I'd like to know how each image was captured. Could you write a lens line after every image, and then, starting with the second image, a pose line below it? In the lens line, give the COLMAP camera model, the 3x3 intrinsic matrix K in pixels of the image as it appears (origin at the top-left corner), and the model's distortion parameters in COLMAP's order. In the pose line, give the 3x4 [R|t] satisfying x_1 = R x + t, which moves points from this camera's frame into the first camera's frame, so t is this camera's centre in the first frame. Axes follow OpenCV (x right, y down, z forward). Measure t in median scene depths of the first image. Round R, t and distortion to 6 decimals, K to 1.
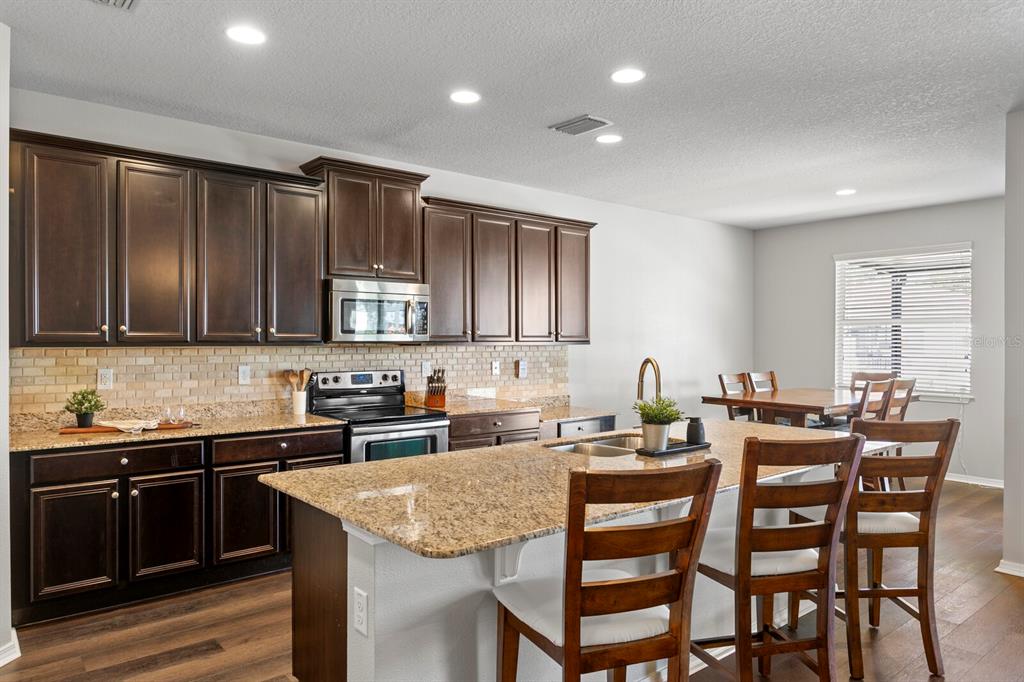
lens RADIAL K [[674.4, 0, 498.6], [0, 674.4, 344.5], [0, 0, 1]] dist [-0.004728, 0.000374]
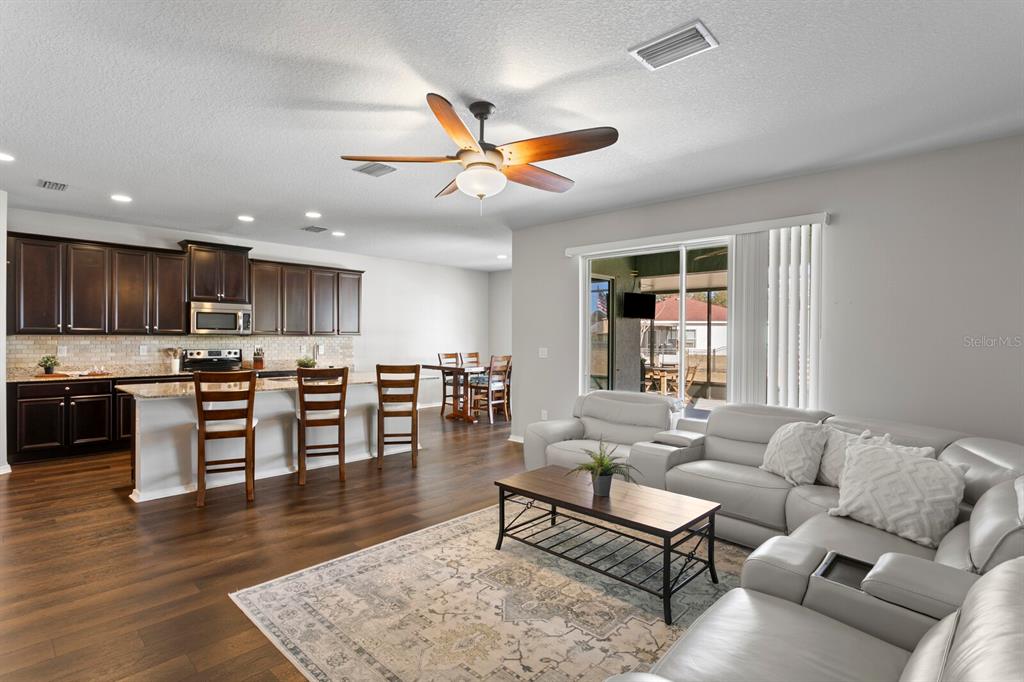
lens RADIAL K [[508.2, 0, 497.8], [0, 508.2, 341.3], [0, 0, 1]] dist [-0.006133, 0.003284]
pose [[0.993095, 0.003231, 0.117271, 0.469846], [-0.003311, 0.999994, 0.000486, 0.014669], [-0.117268, -0.000871, 0.993100, -0.580628]]
